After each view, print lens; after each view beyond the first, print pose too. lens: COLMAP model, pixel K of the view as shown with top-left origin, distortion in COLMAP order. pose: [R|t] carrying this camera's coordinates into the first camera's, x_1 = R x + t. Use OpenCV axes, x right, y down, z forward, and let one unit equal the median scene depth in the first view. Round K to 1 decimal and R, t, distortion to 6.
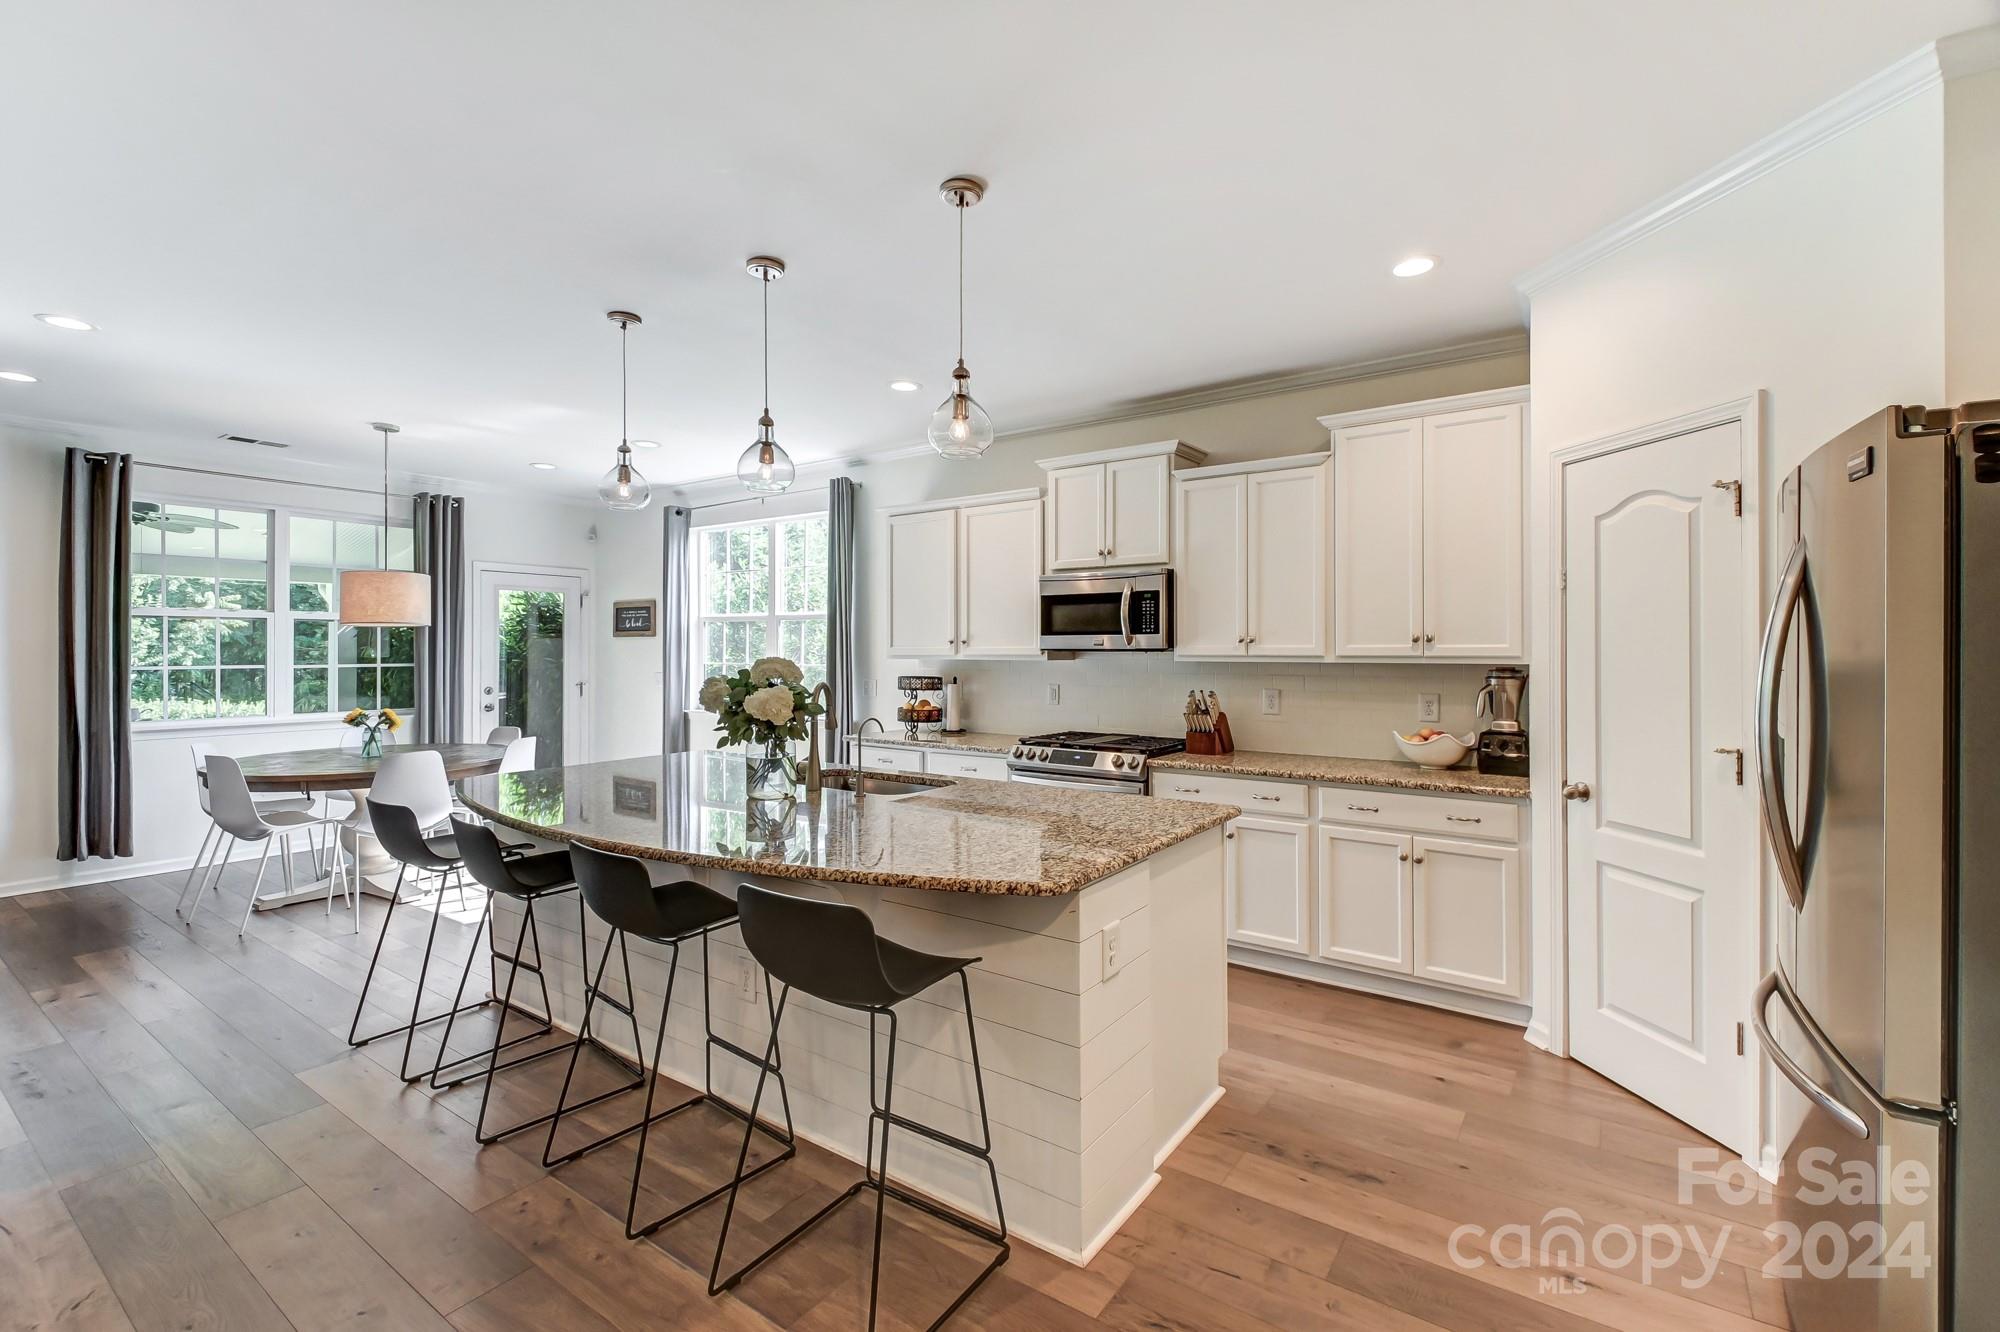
lens RADIAL K [[886.4, 0, 1024.2], [0, 886.4, 639.2], [0, 0, 1]] dist [0.005800, -0.008300]
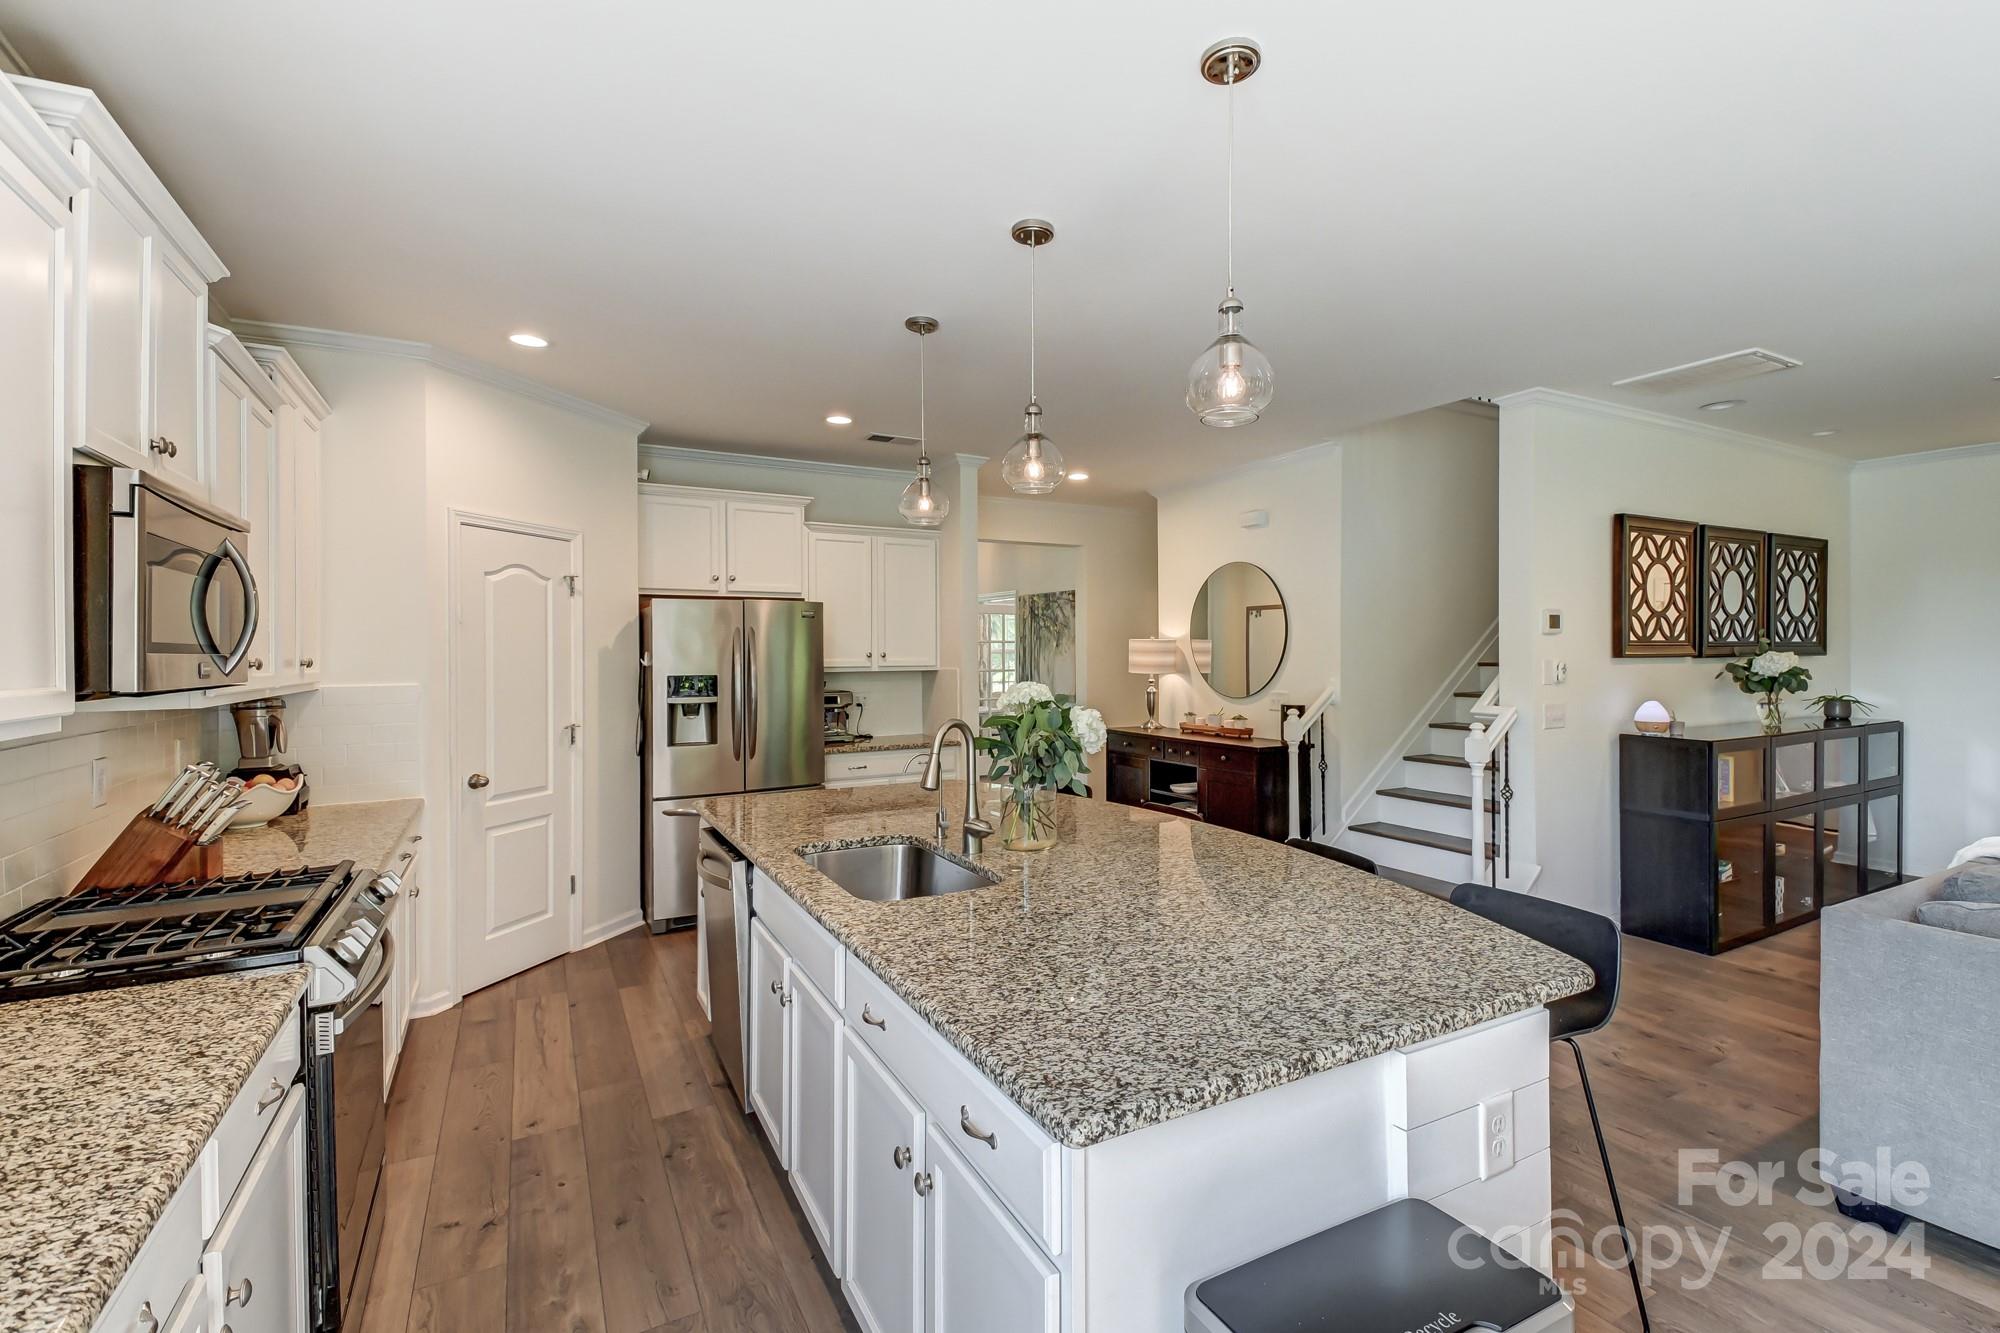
lens RADIAL K [[886.4, 0, 1015.4], [0, 886.4, 656.9], [0, 0, 1]] dist [0.005800, -0.008300]
pose [[-0.884472, -0.000469, 0.466593, -0.464492], [-0.004710, 0.999958, -0.007923, -0.002439], [-0.466570, -0.009205, -0.884436, 1.222548]]
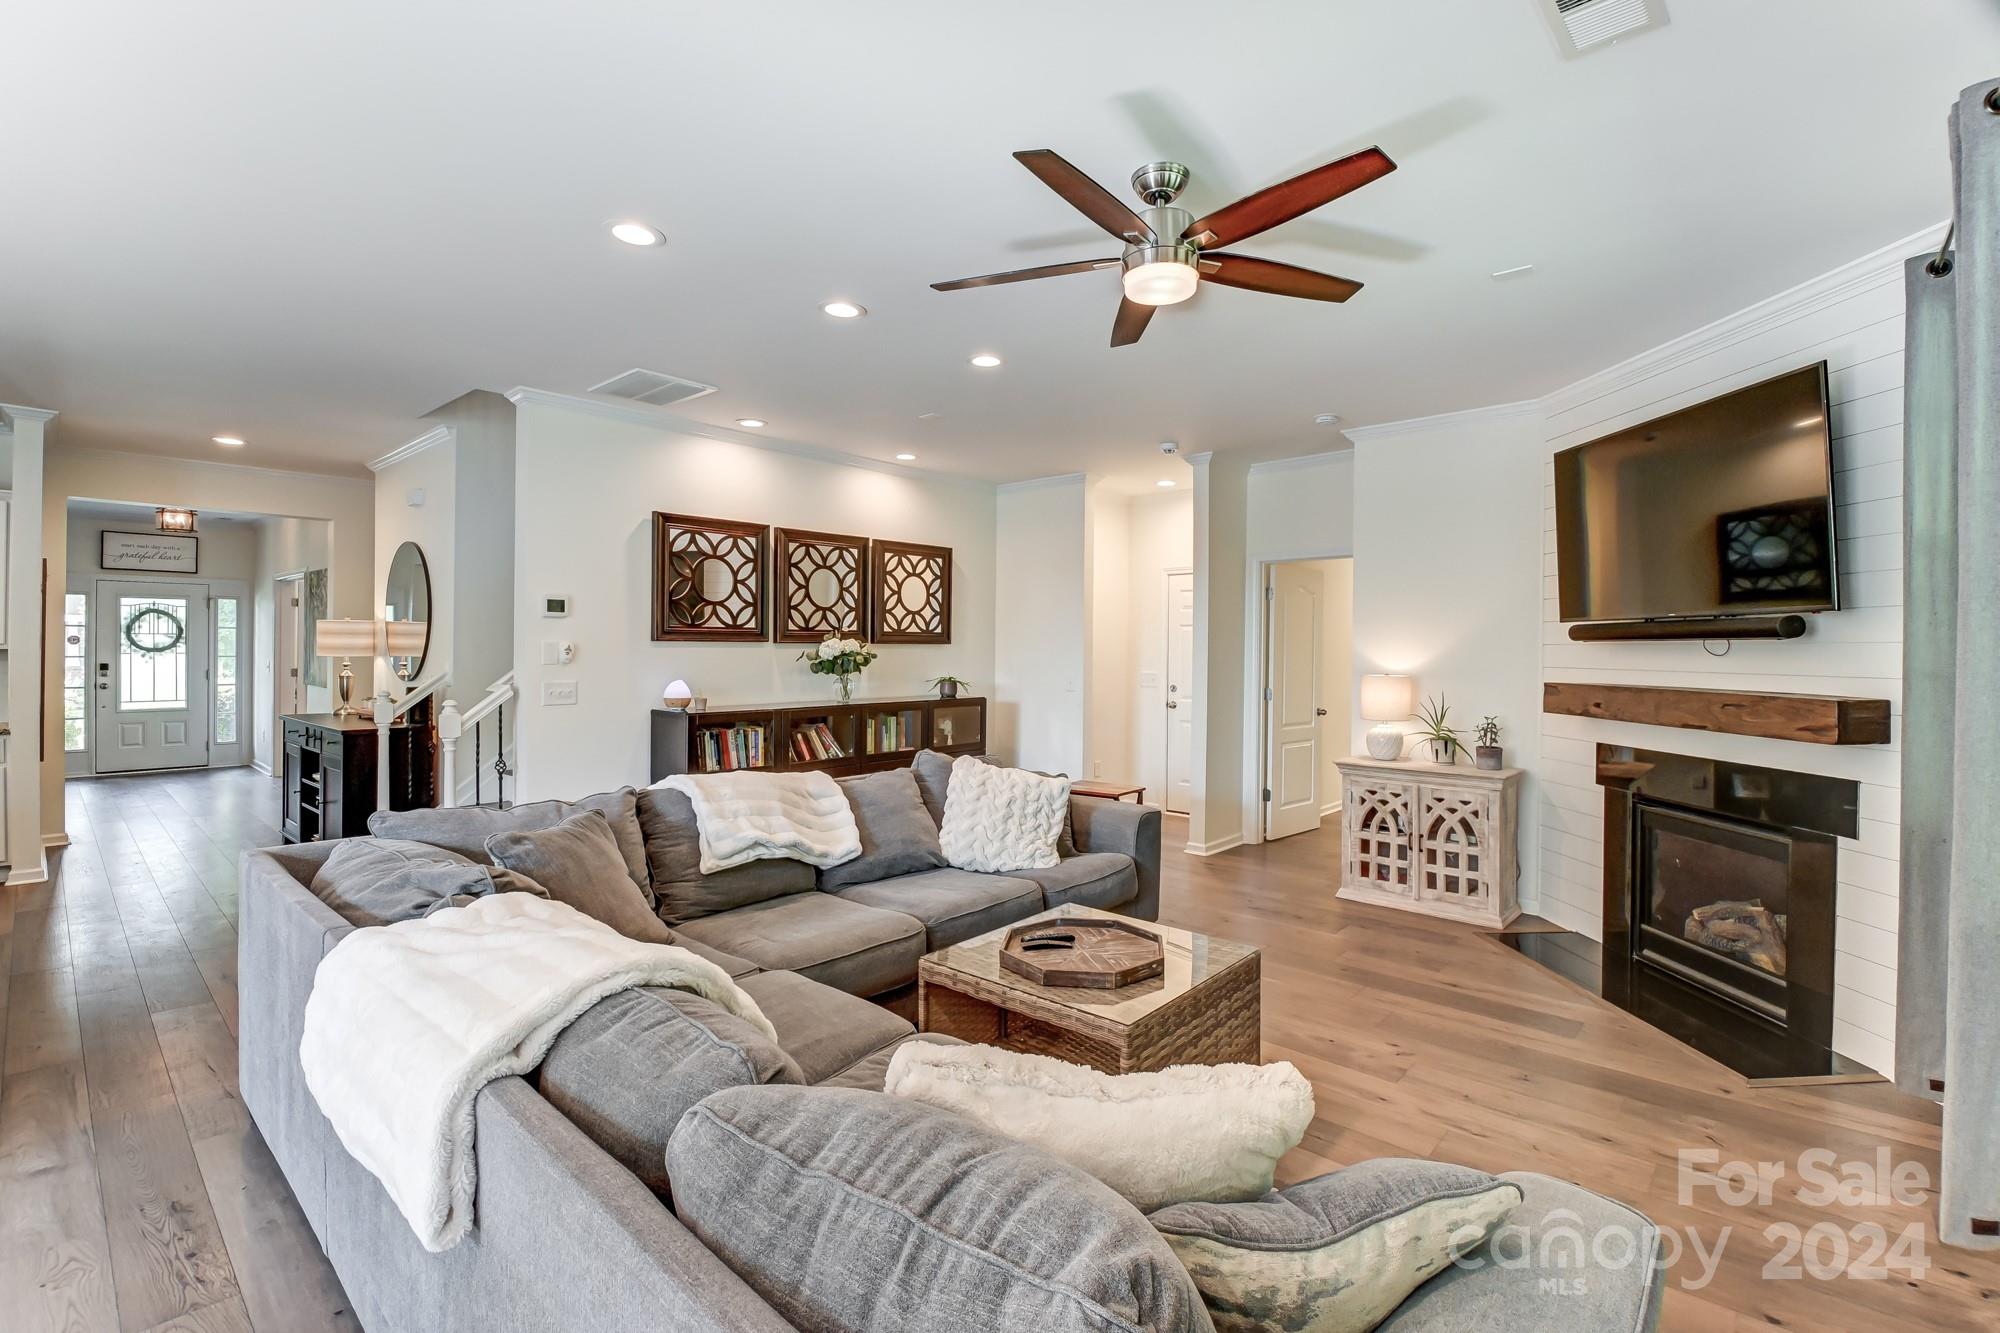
lens RADIAL K [[886.4, 0, 1003.2], [0, 886.4, 666.5], [0, 0, 1]] dist [0.005800, -0.008300]
pose [[-0.992260, -0.010885, 0.123700, -1.205140], [-0.010291, 0.999932, 0.005435, 0.009679], [-0.123751, 0.004120, -0.992305, 1.069170]]
